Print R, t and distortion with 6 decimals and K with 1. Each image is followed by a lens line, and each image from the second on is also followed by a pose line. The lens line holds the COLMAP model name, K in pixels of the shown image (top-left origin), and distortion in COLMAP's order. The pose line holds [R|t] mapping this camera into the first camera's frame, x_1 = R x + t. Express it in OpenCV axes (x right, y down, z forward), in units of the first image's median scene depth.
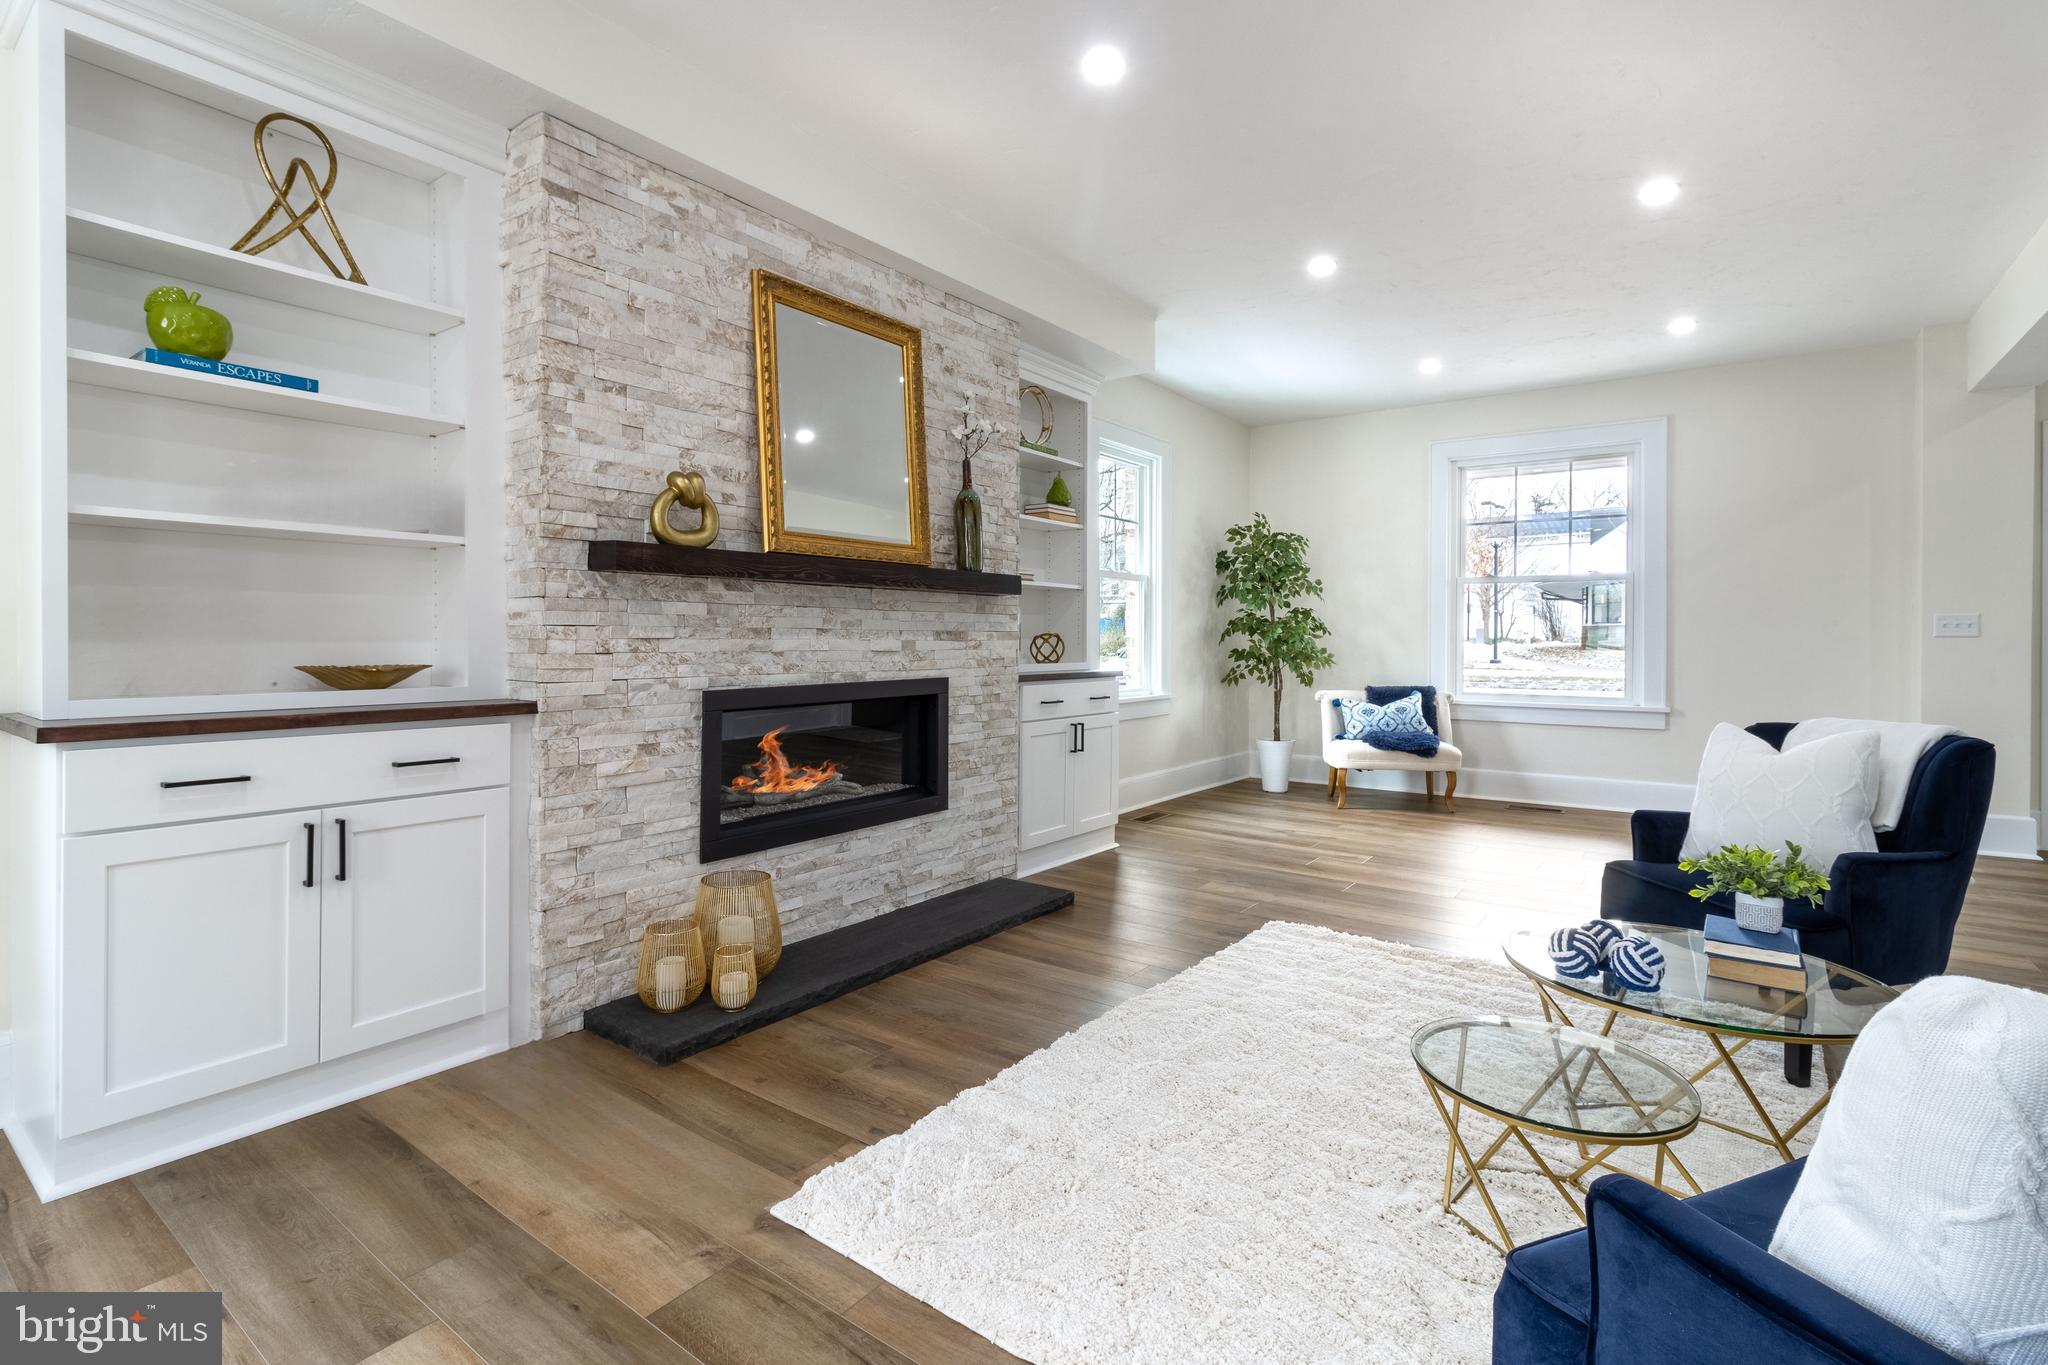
lens RADIAL K [[960.2, 0, 1021.5], [0, 960.2, 659.6], [0, 0, 1]] dist [0.001976, 0.000147]
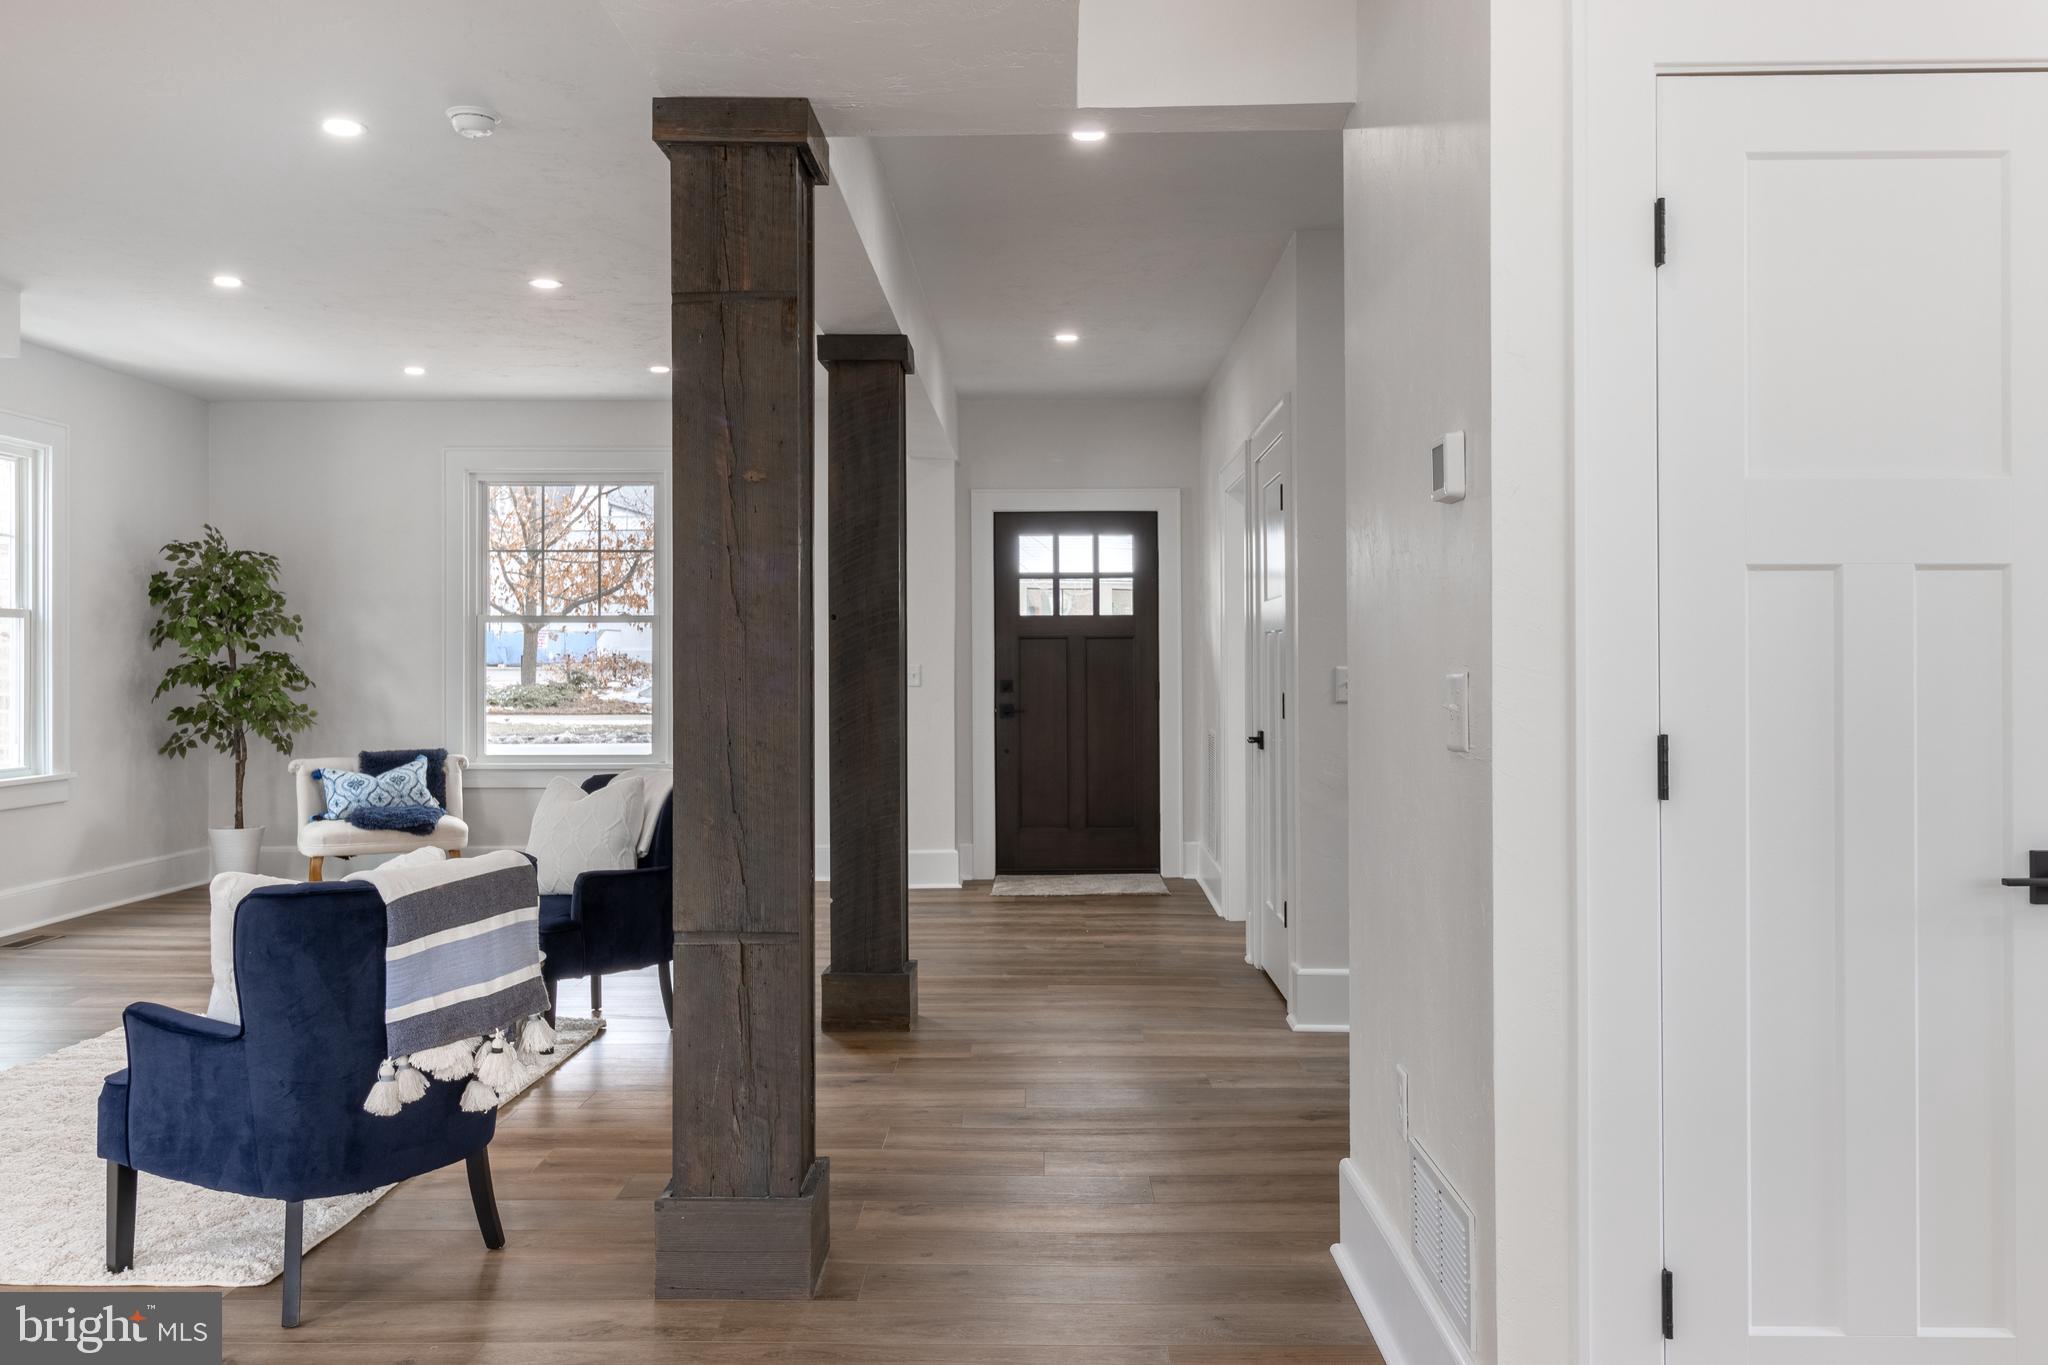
lens RADIAL K [[1624.9, 0, 1023.2], [0, 1624.9, 657.5], [0, 0, 1]] dist [0.002832, -0.000171]
pose [[0.810564, -0.001900, 0.585647, 0.036288], [0.018256, 0.999591, -0.022024, -0.020082], [-0.585365, 0.028543, 0.810267, -0.786296]]
